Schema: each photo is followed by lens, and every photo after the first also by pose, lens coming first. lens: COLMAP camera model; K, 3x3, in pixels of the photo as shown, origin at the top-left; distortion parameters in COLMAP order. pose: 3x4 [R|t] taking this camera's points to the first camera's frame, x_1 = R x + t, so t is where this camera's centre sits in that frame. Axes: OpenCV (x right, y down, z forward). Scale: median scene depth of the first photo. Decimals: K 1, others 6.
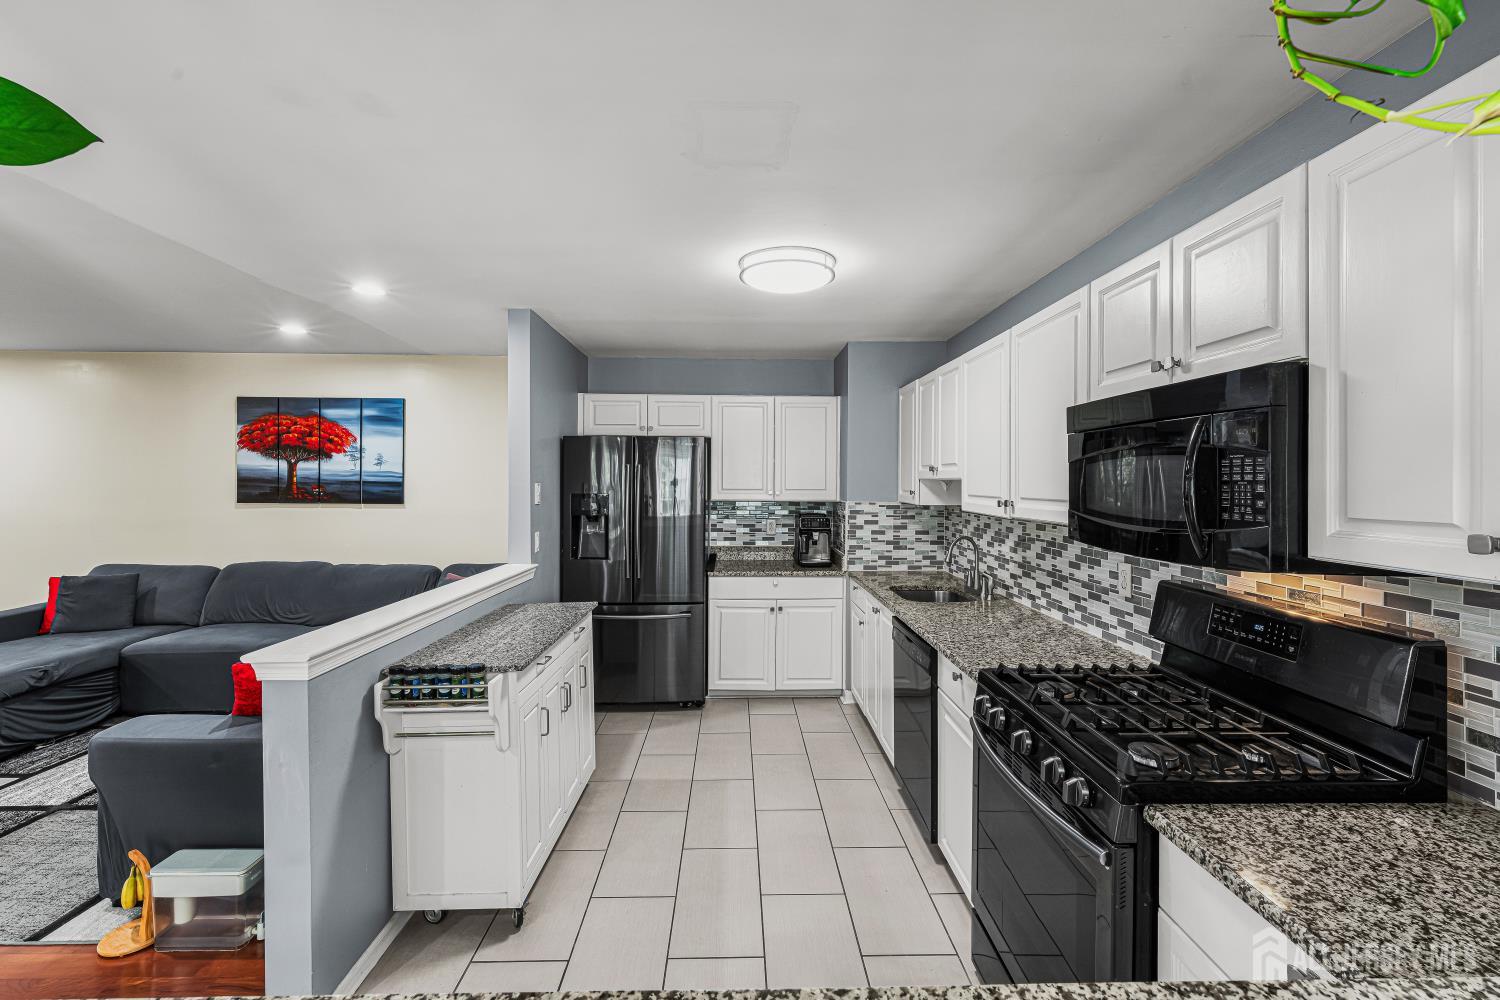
lens RADIAL K [[648.0, 0, 750.7], [0, 648.0, 484.5], [0, 0, 1]] dist [-0.000158, -0.000295]
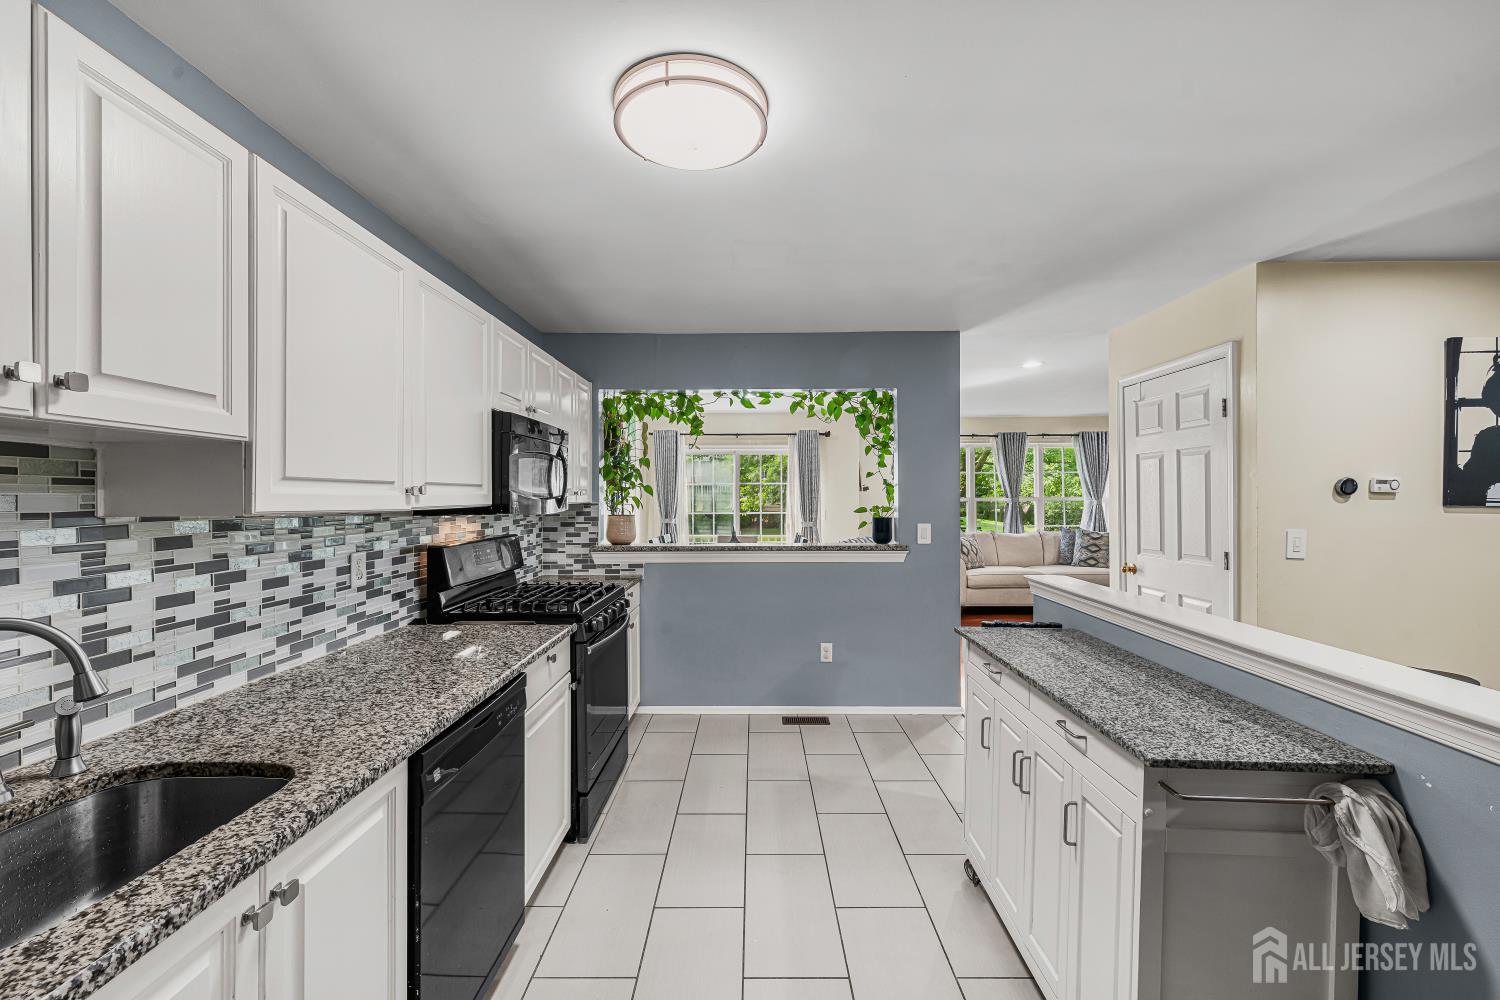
lens RADIAL K [[611.2, 0, 750.0], [0, 611.2, 500.0], [0, 0, 1]] dist [0.007309, 0.000016]
pose [[-0.999418, 0.001789, 0.034057, -0.013397], [0.002226, 0.999916, 0.012799, 0.018674], [-0.034031, 0.012868, -0.999338, 0.999322]]
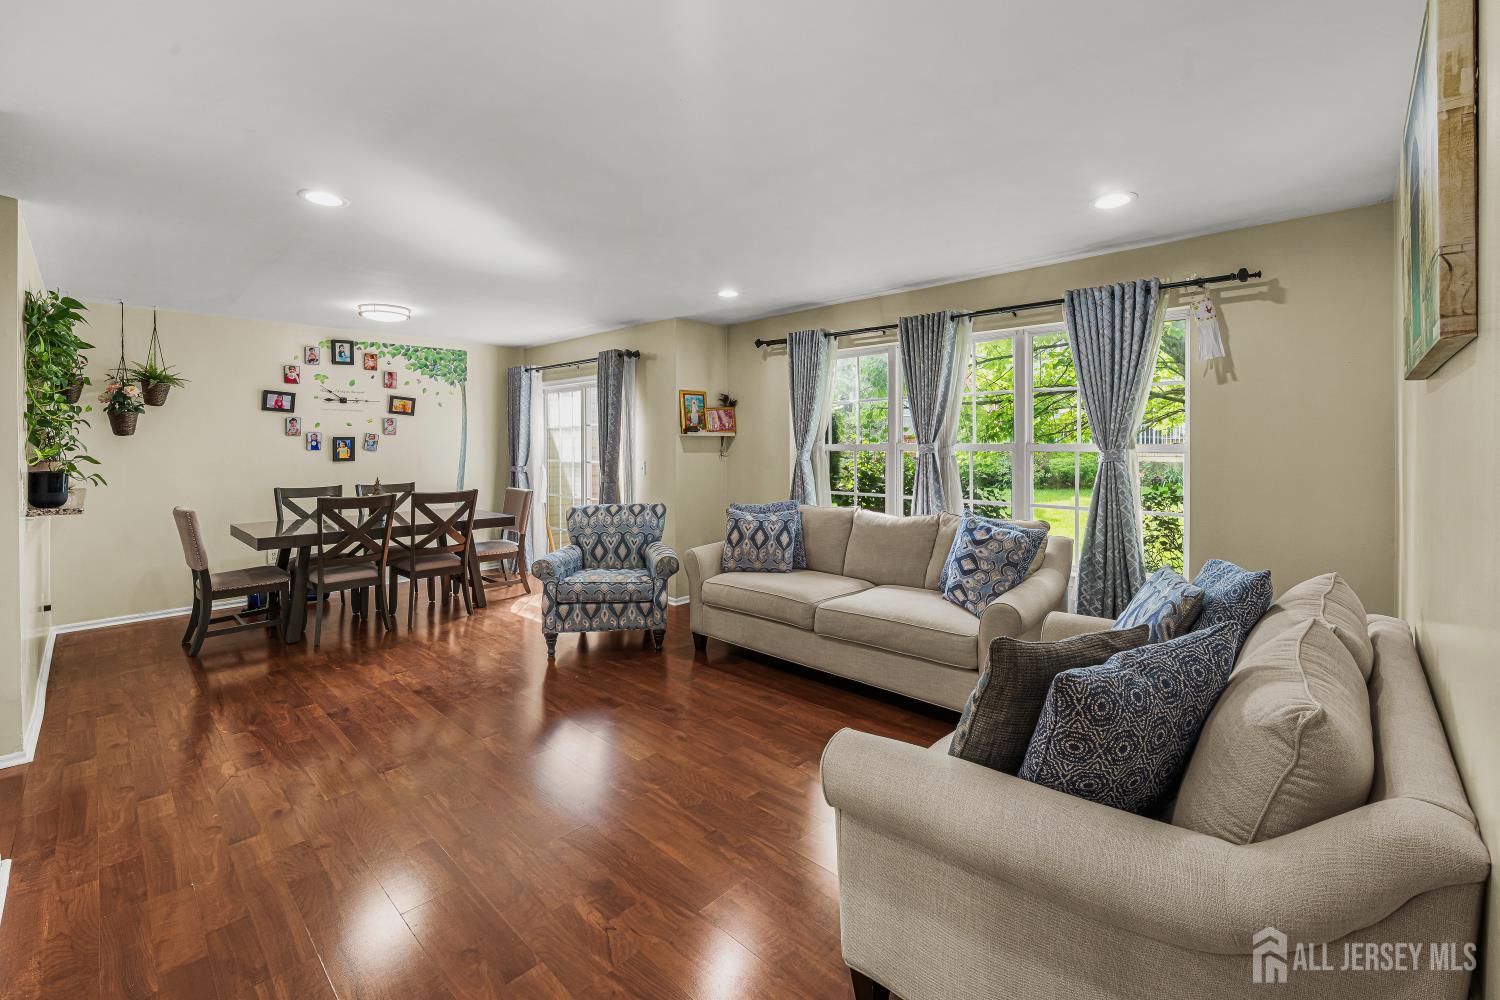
lens RADIAL K [[631.7, 0, 777.0], [0, 631.7, 441.7], [0, 0, 1]] dist [-0.040658, 0.000092]
pose [[-0.722062, 0.000535, 0.691829, -1.233968], [0.007094, 0.999953, 0.006631, 0.024730], [-0.691792, 0.009696, -0.722031, -0.017854]]
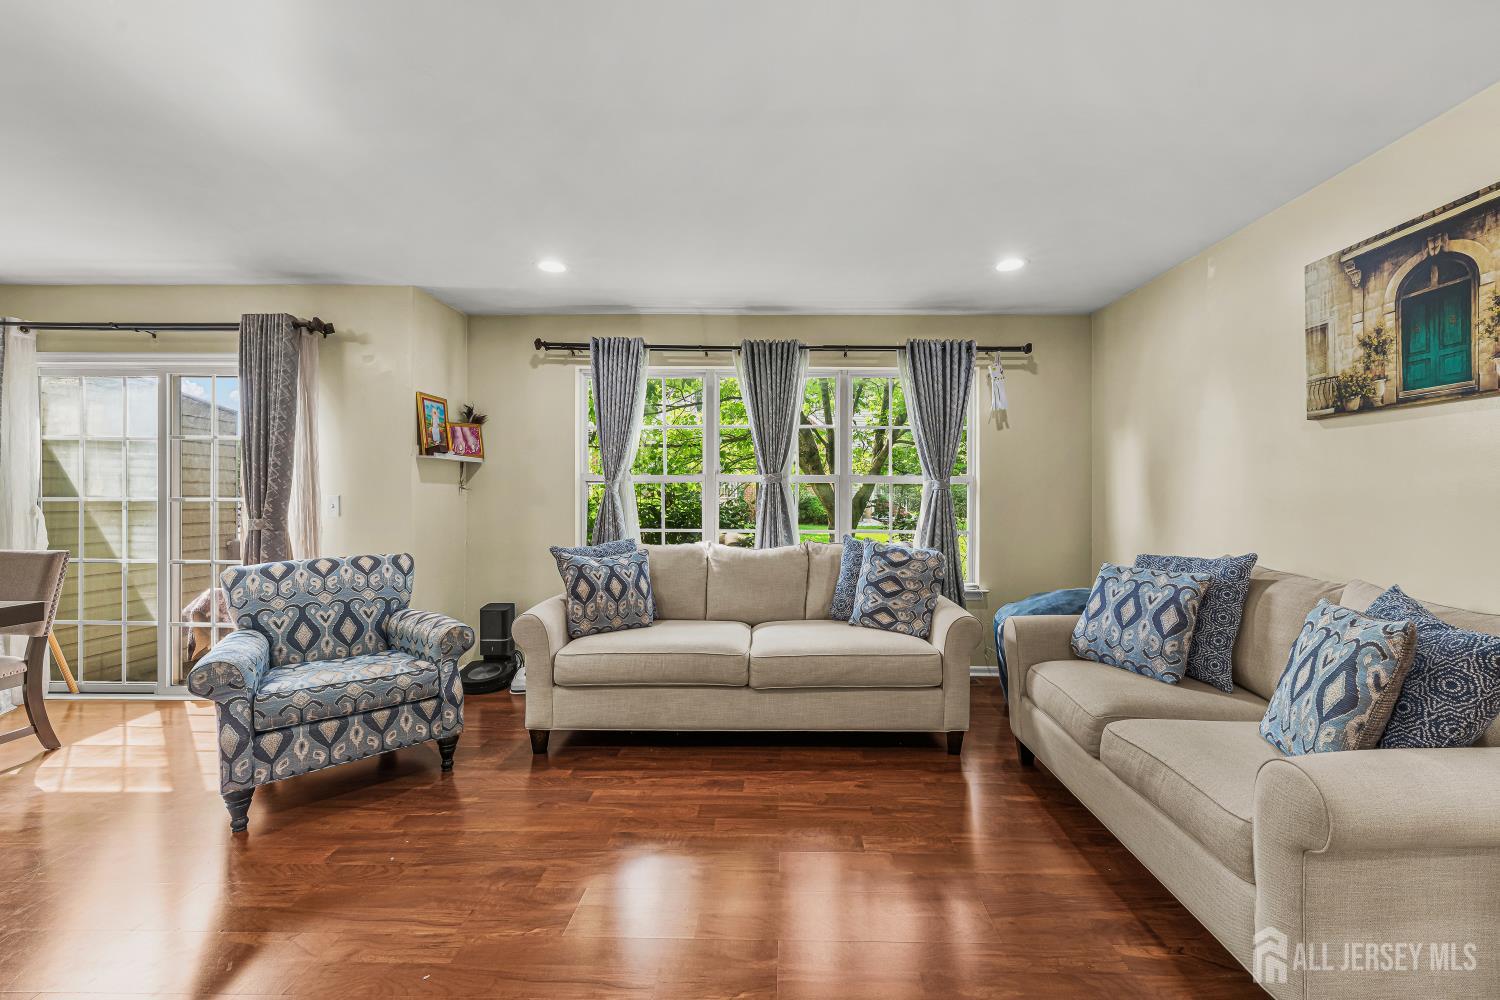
lens RADIAL K [[591.2, 0, 781.9], [0, 591.2, 496.2], [0, 0, 1]] dist [-0.016693, -0.000234]
pose [[-0.998801, -0.009112, 0.048105, -0.795658], [-0.008840, 0.999944, 0.005855, 0.063877], [-0.048156, 0.005423, -0.998825, 0.005114]]
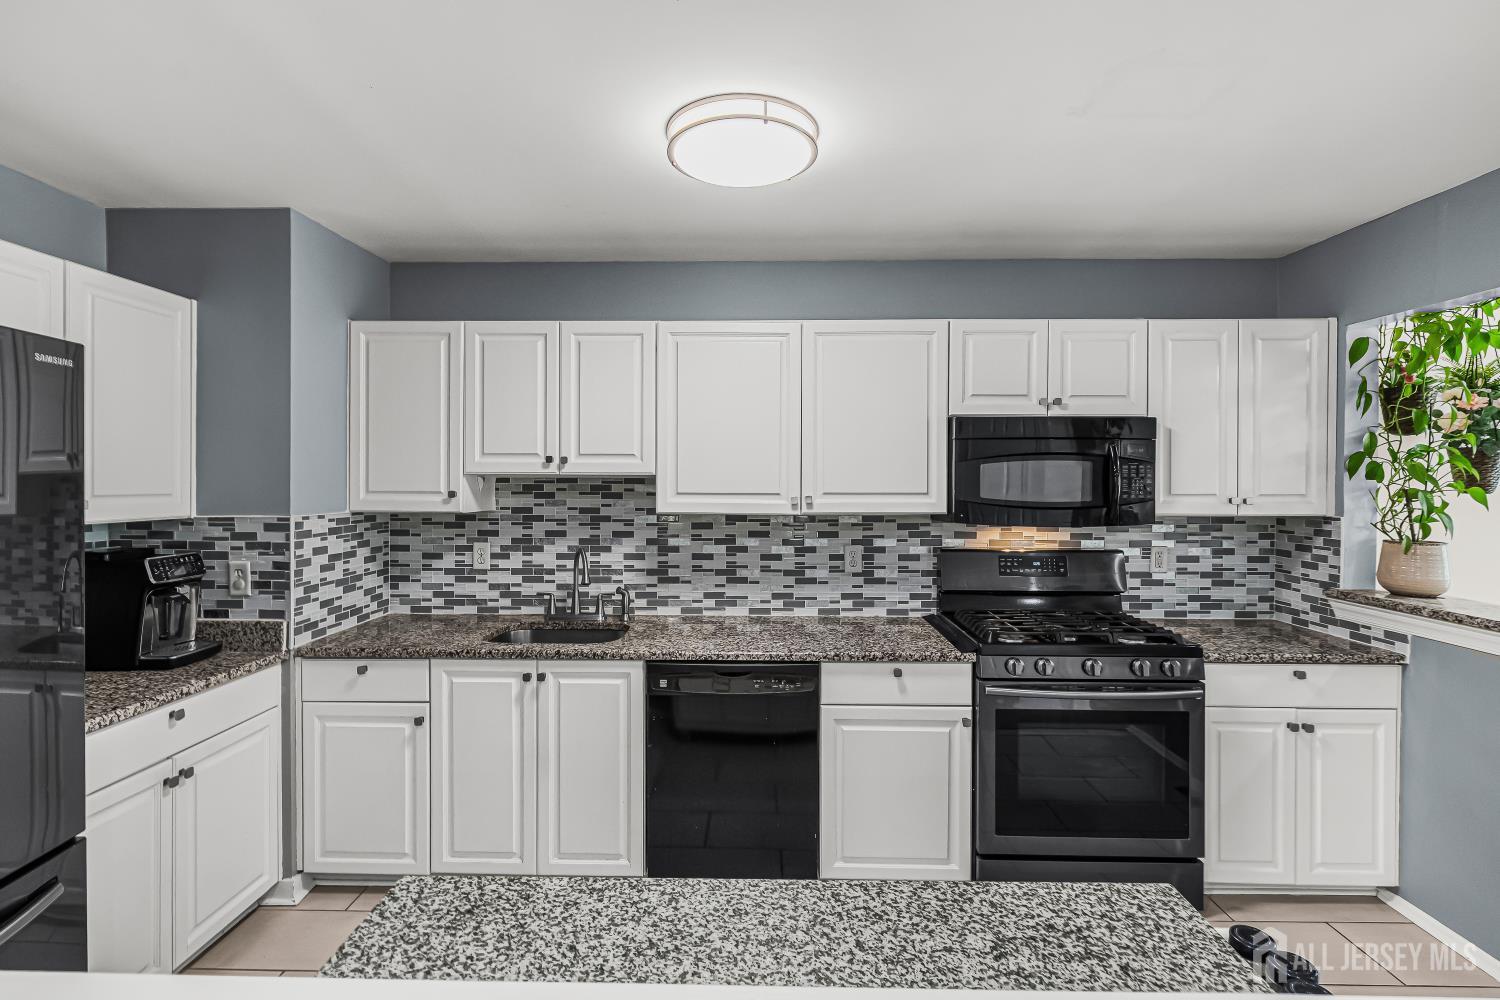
lens RADIAL K [[721.6, 0, 744.2], [0, 721.6, 488.1], [0, 0, 1]] dist [0.001189, -0.000251]
pose [[0.049216, -0.012254, 0.998713, -0.411641], [0.004569, 0.999917, 0.012043, -0.001170], [-0.998778, 0.003971, 0.049268, 0.605601]]
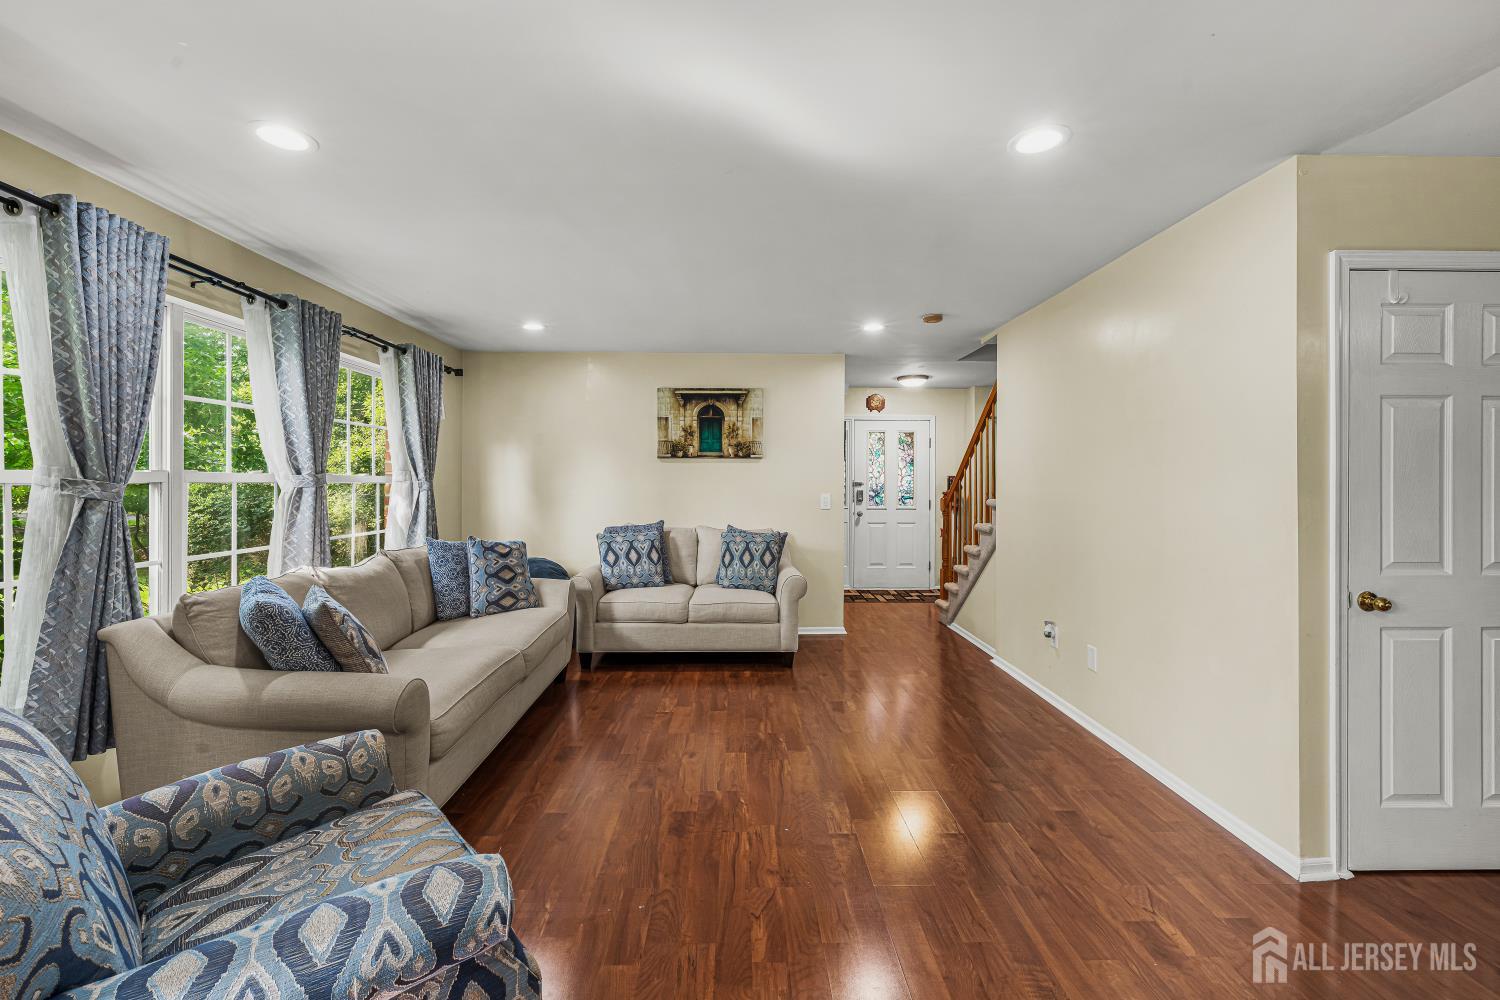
lens RADIAL K [[605.2, 0, 748.4], [0, 605.2, 466.7], [0, 0, 1]] dist [-0.002375, -0.000269]
pose [[-0.015981, -0.029036, -0.999451, -0.043527], [-0.007666, 0.999552, -0.028916, 0.044523], [0.999843, 0.007200, -0.016197, -0.343749]]
